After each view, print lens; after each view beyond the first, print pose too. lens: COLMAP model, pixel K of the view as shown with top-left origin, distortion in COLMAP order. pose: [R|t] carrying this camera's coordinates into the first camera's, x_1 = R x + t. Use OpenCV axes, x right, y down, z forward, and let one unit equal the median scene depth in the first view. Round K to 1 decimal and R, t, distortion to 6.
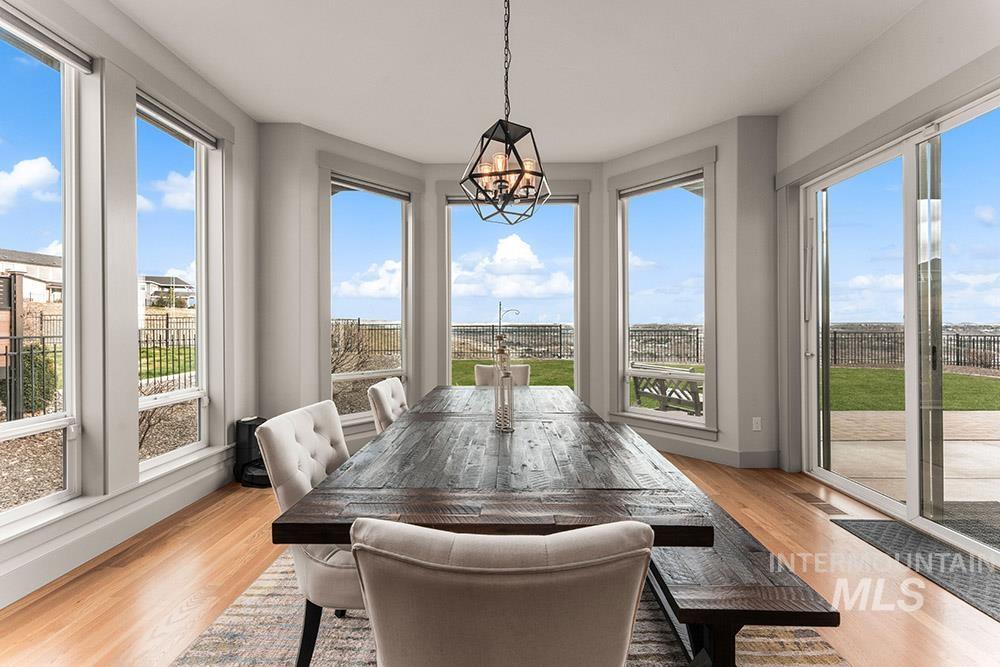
lens RADIAL K [[404.7, 0, 507.5], [0, 404.7, 326.0], [0, 0, 1]] dist [0.001016, 0.000064]
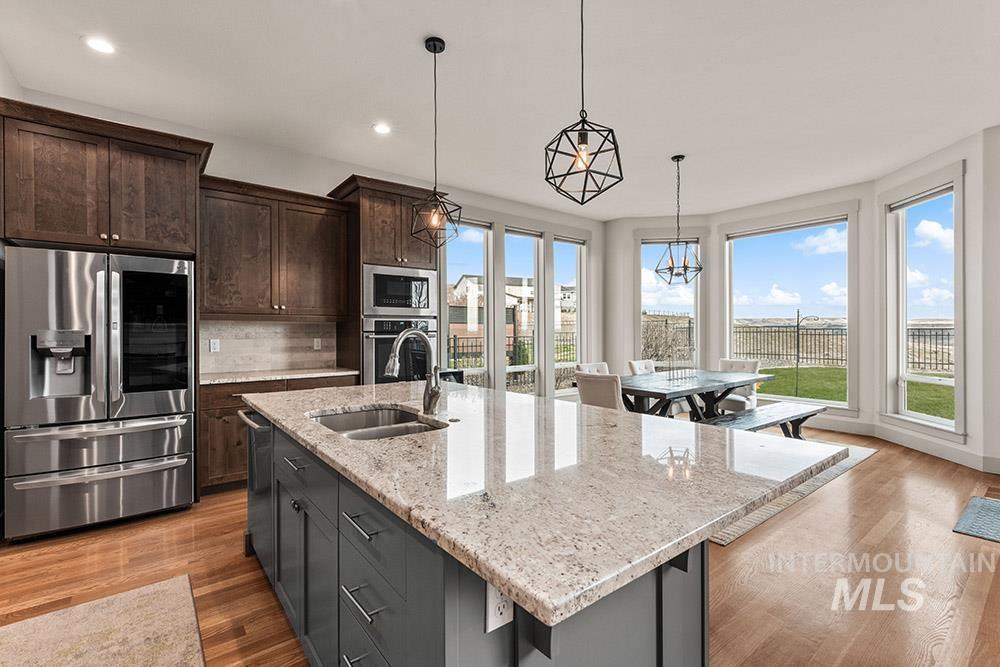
lens RADIAL K [[449.8, 0, 500.4], [0, 449.8, 330.0], [0, 0, 1]] dist [-0.001041, 0.000011]
pose [[0.631827, 0.000175, -0.775110, 0.545010], [0.001953, 0.999996, 0.001818, -0.010663], [0.775107, -0.002663, 0.631824, -0.535745]]
